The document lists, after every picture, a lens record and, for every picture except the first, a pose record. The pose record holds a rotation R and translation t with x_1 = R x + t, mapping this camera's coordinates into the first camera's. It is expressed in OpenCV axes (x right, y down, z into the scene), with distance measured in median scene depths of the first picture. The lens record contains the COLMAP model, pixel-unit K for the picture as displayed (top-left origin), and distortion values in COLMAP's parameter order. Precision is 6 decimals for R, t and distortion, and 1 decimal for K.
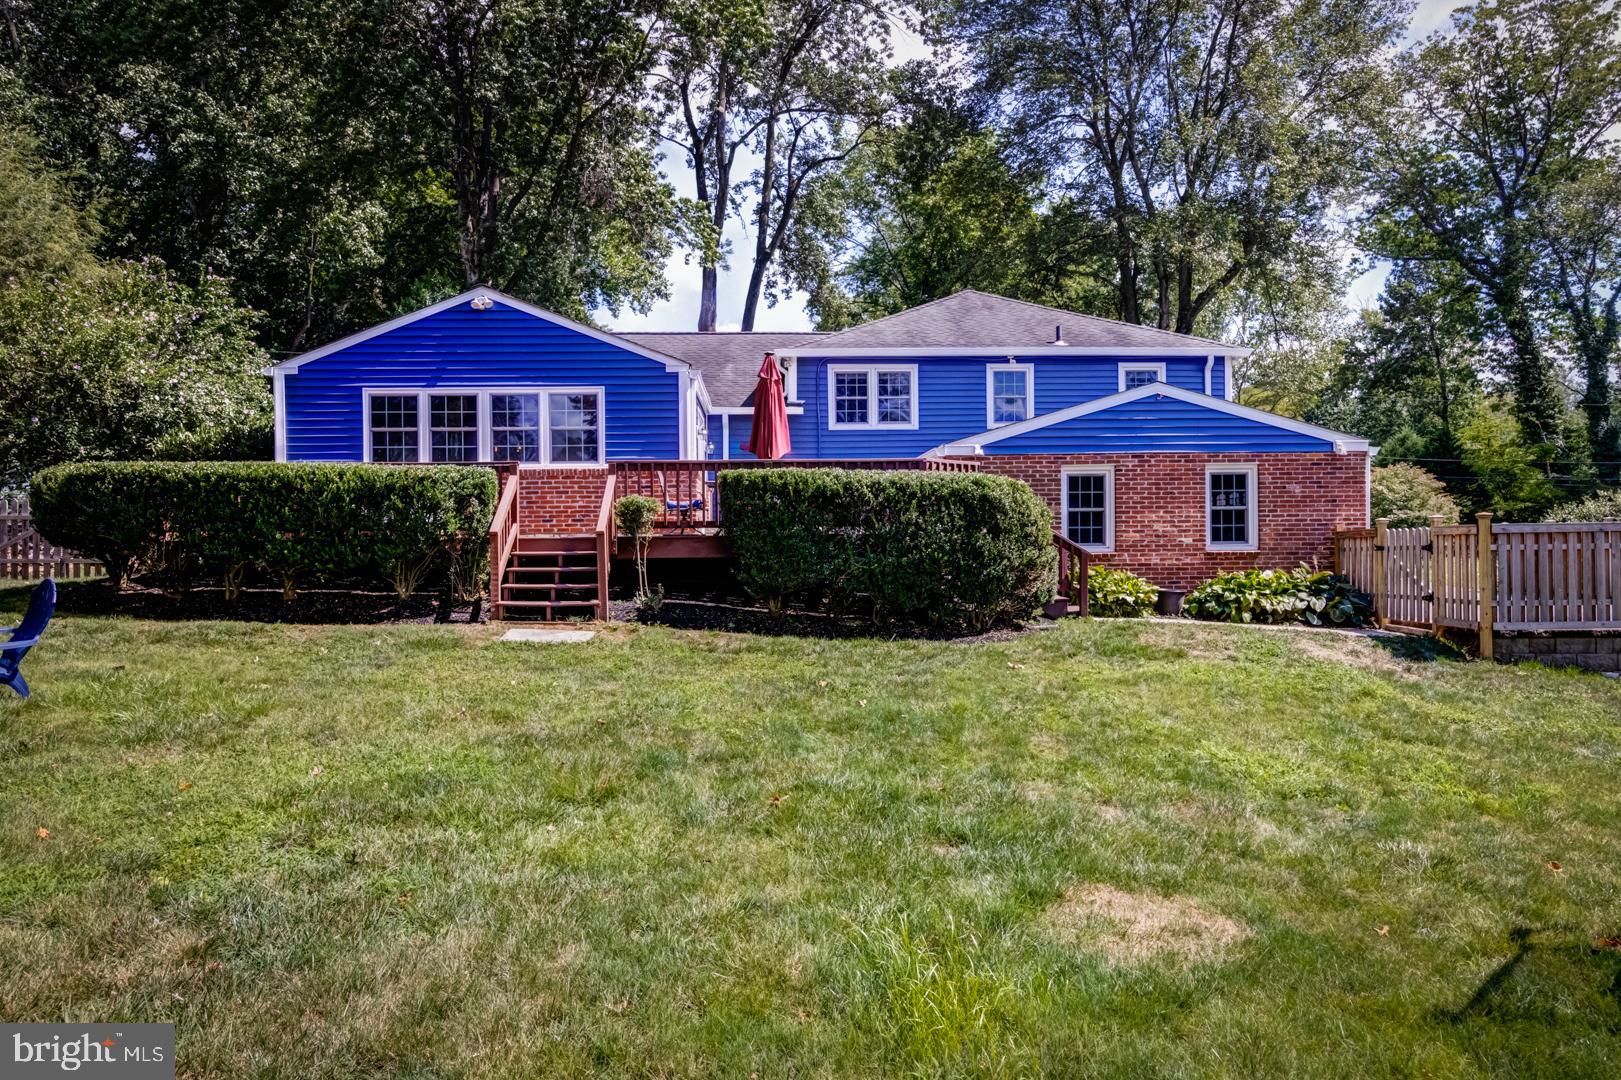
lens RADIAL K [[1086.2, 0, 810.5], [0, 1086.2, 540.0], [0, 0, 1]] dist [0.001735, 0.001367]
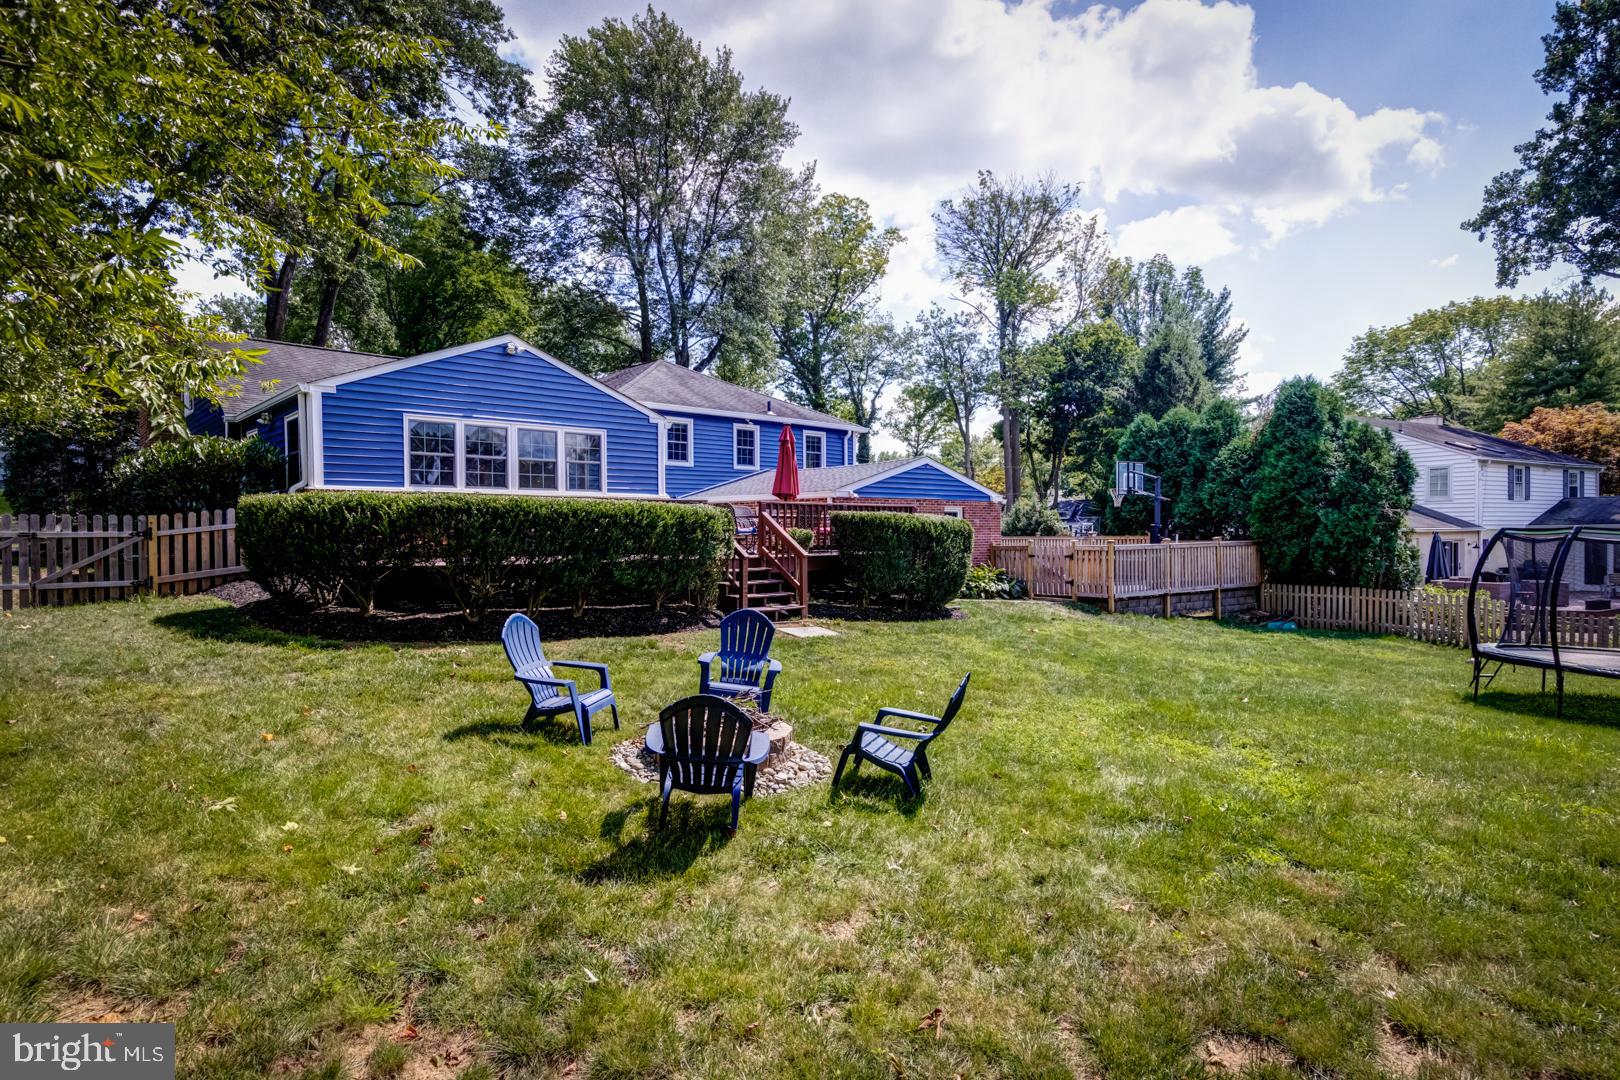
lens RADIAL K [[864.9, 0, 810.0], [0, 864.9, 540.0], [0, 0, 1]] dist [-0.000502, -0.000300]
pose [[0.757459, -0.000635, 0.652883, -0.494346], [-0.005819, 0.999953, 0.007724, -0.020130], [-0.652857, -0.009650, 0.757420, 0.088353]]
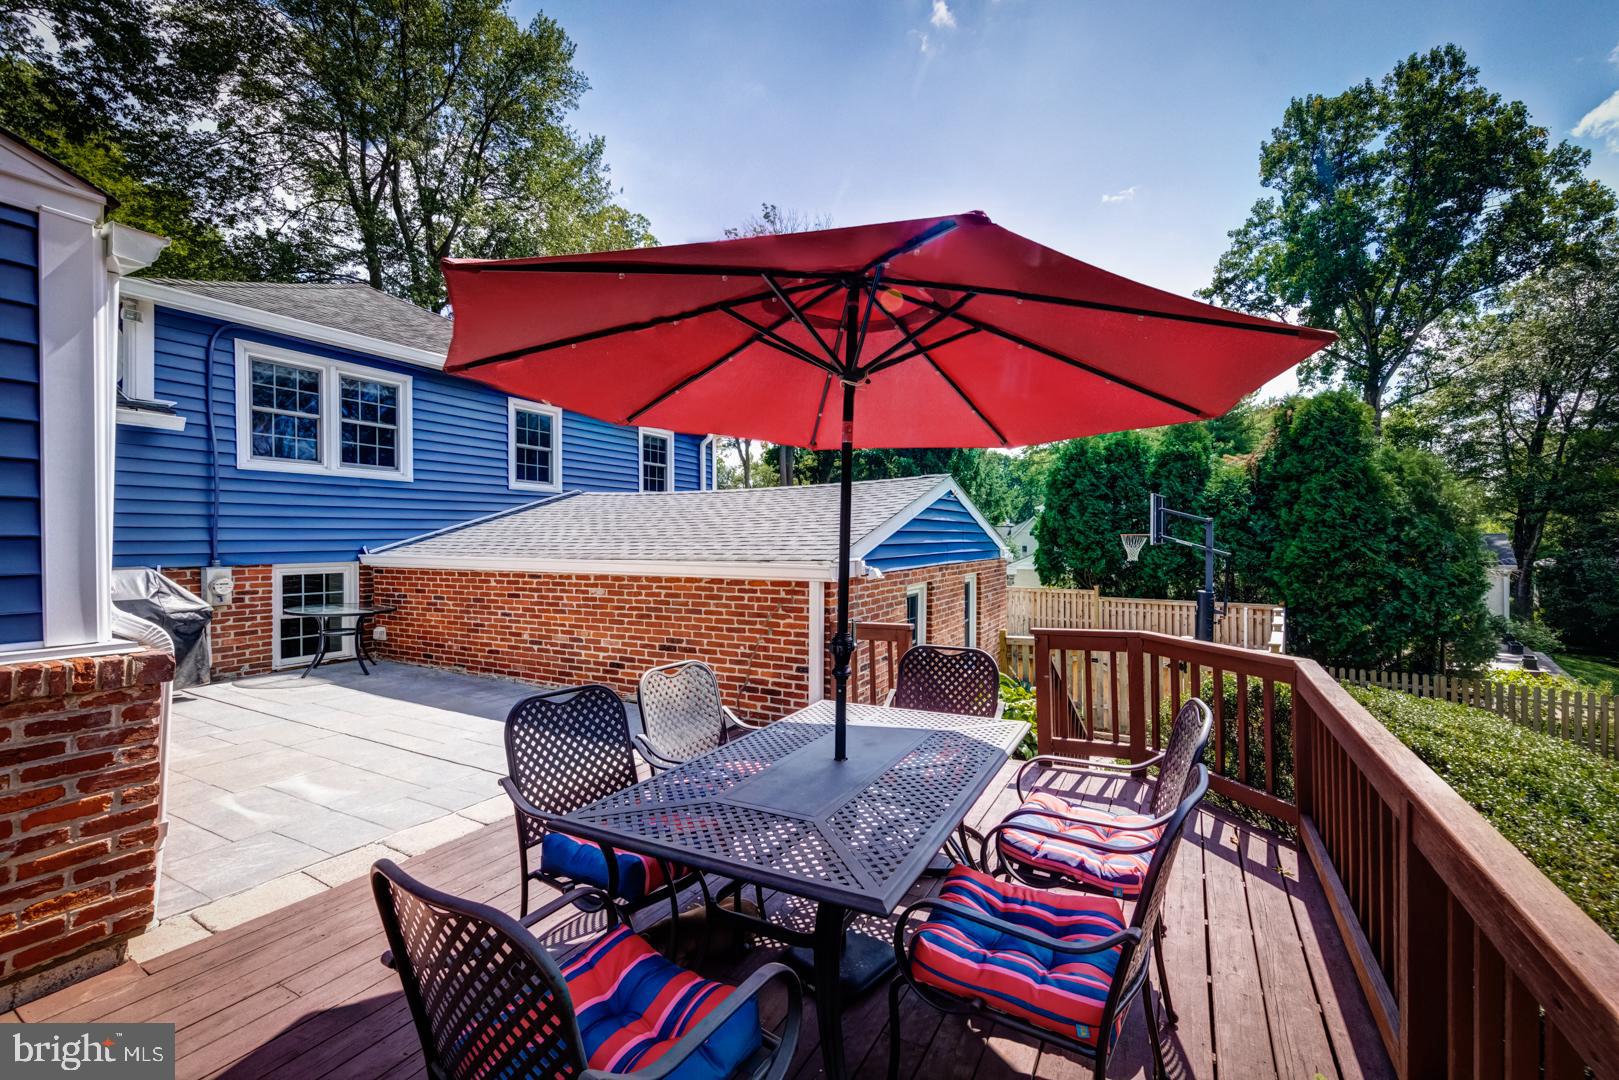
lens RADIAL K [[682.3, 0, 812.4], [0, 682.3, 555.9], [0, 0, 1]] dist [0.007441, 0.000110]
pose [[0.498581, -0.011127, 0.866772, -0.125645], [-0.007678, 0.999822, 0.017252, -0.068350], [-0.866809, -0.015256, 0.498407, 0.608250]]
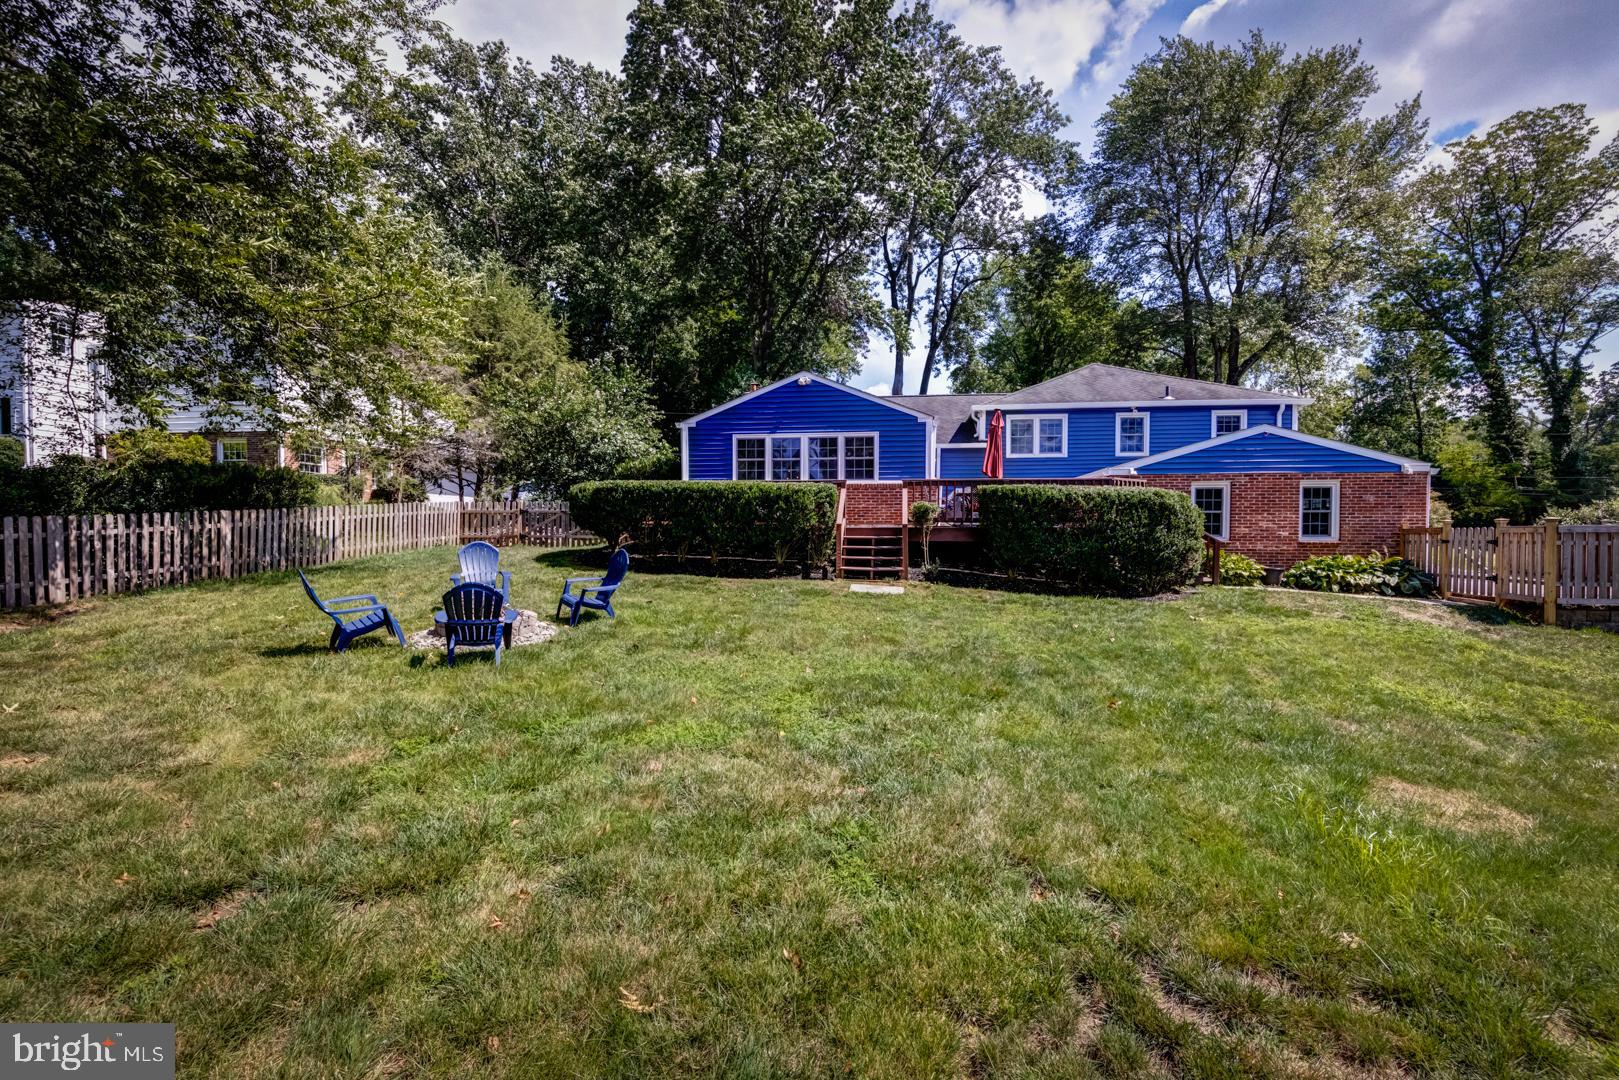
lens RADIAL K [[689.8, 0, 809.5], [0, 689.8, 540.0], [0, 0, 1]] dist [0.001875, -0.000189]
pose [[0.984381, 0.015118, -0.175400, -0.083716], [-0.011611, 0.999712, 0.021007, -0.002412], [0.175667, -0.018642, 0.984273, -0.009763]]
